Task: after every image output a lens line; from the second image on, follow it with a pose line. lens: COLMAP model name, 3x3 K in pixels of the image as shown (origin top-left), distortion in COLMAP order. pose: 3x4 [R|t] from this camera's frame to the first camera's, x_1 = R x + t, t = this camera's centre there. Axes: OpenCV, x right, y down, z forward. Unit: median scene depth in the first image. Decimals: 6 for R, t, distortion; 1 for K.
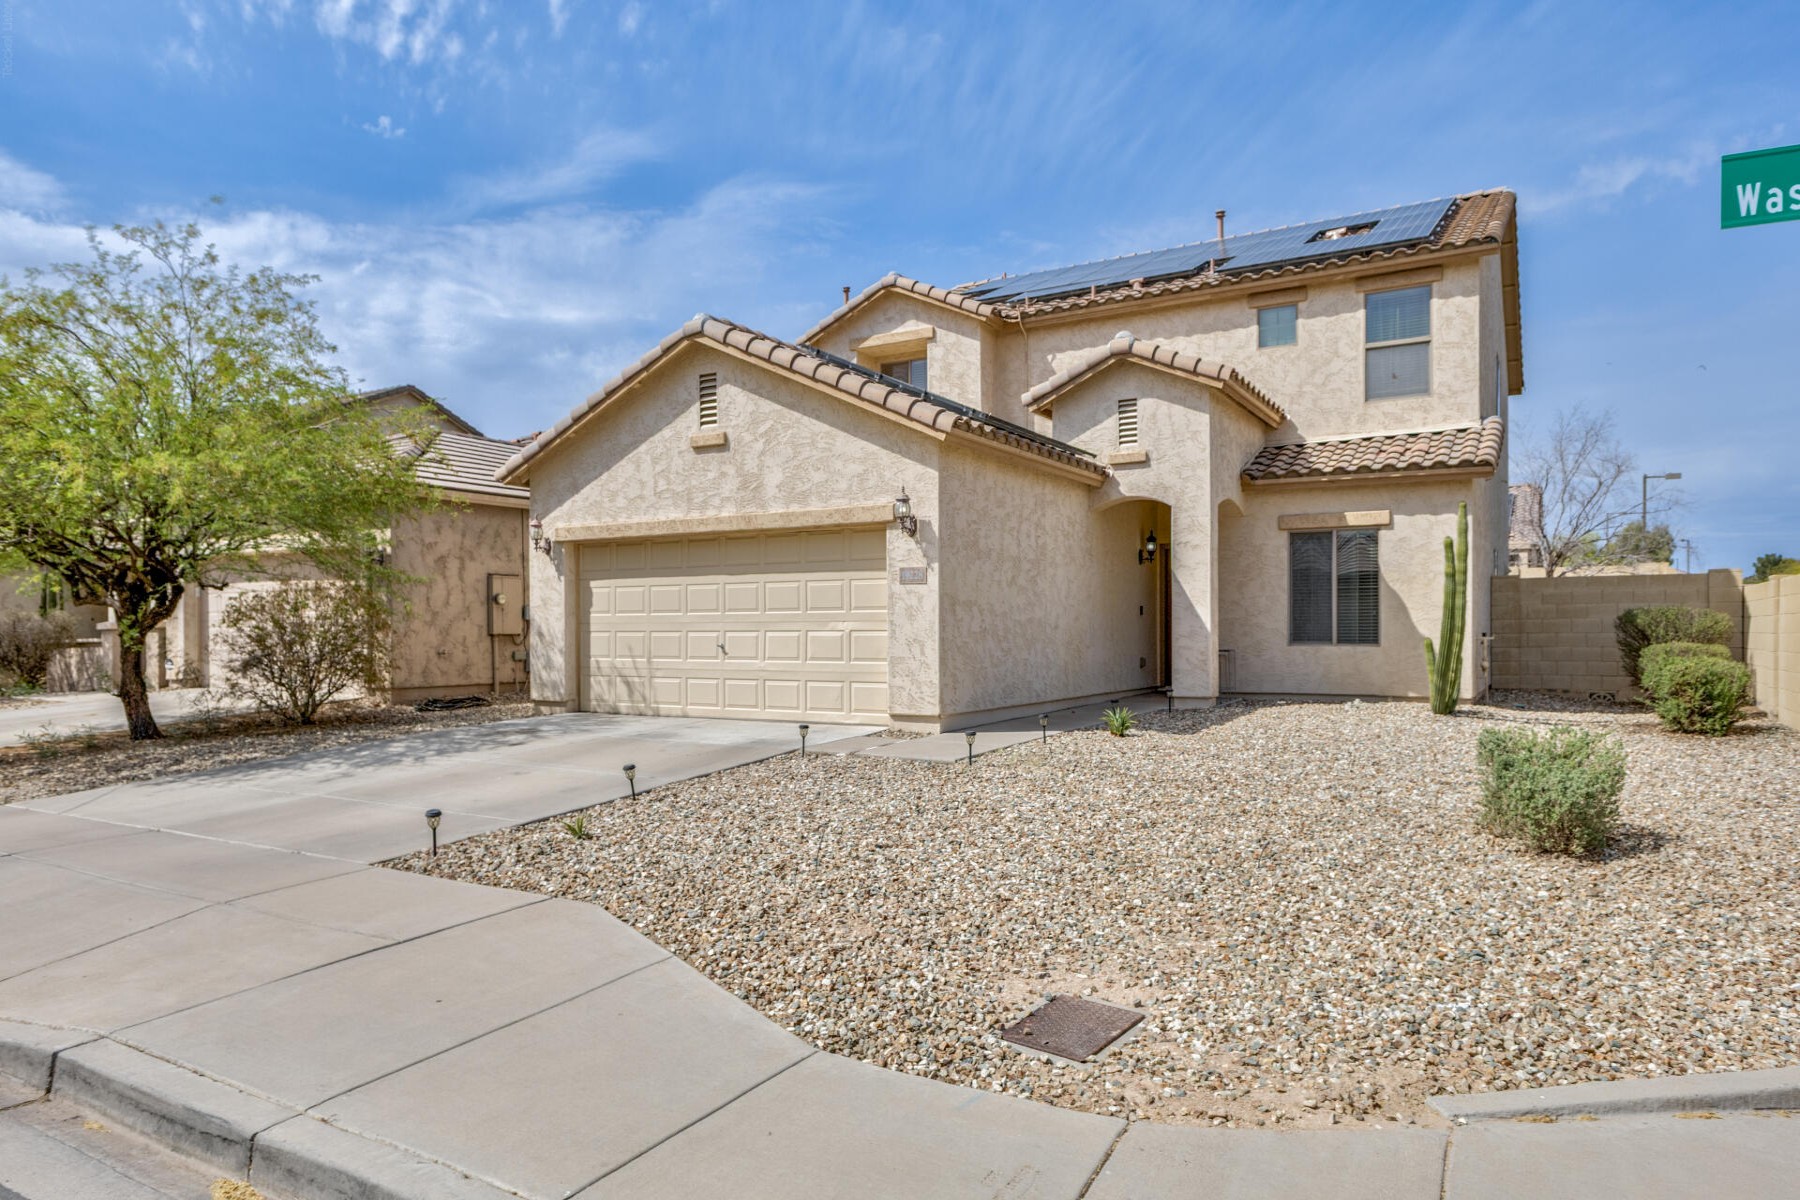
lens RADIAL K [[1088.8, 0, 900.0], [0, 1088.8, 600.0], [0, 0, 1]] dist [0.004018, 0.000358]
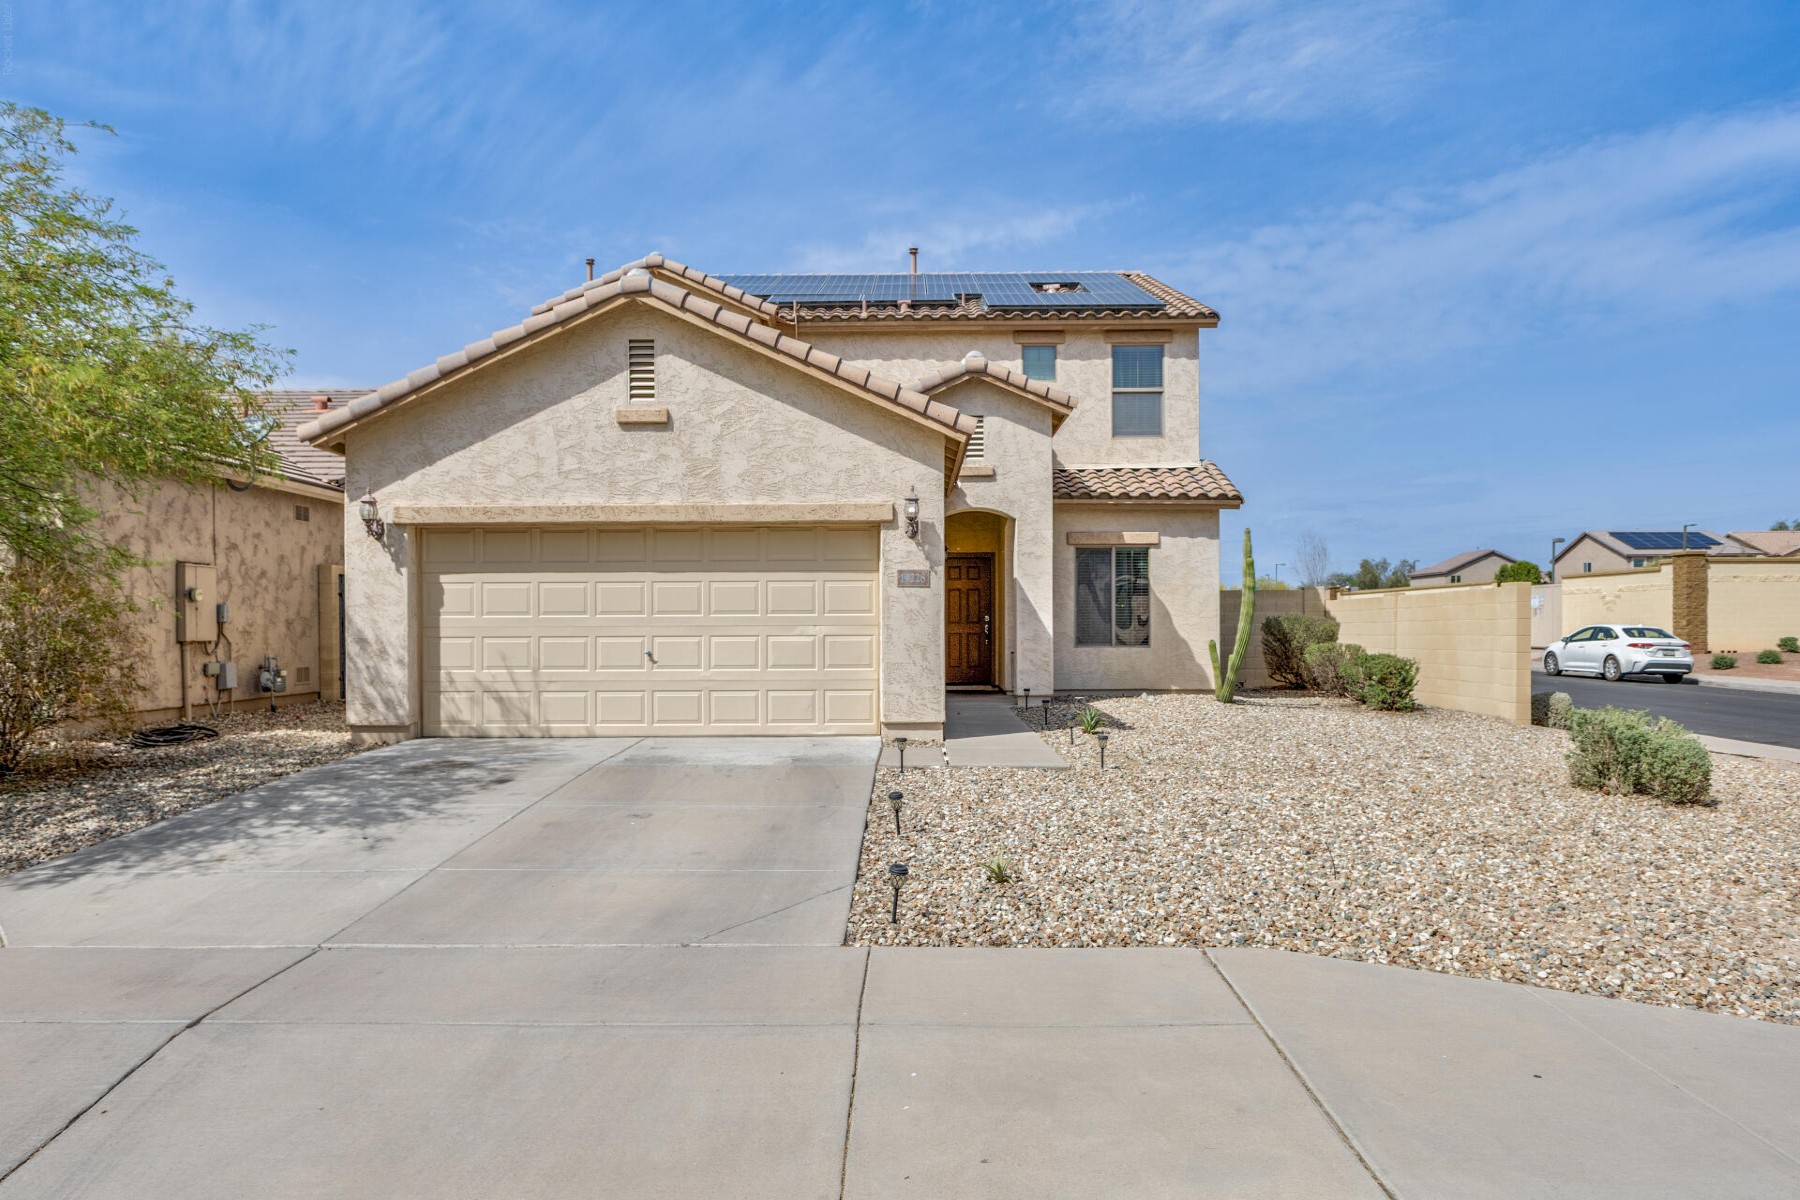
lens RADIAL K [[1049.8, 0, 900.0], [0, 1049.8, 600.0], [0, 0, 1]] dist [-0.005889, -0.001170]
pose [[0.871142, 0.013938, 0.490834, -0.376533], [-0.011545, 0.999902, -0.007903, 0.003631], [-0.490896, 0.001218, 0.871217, 0.159507]]
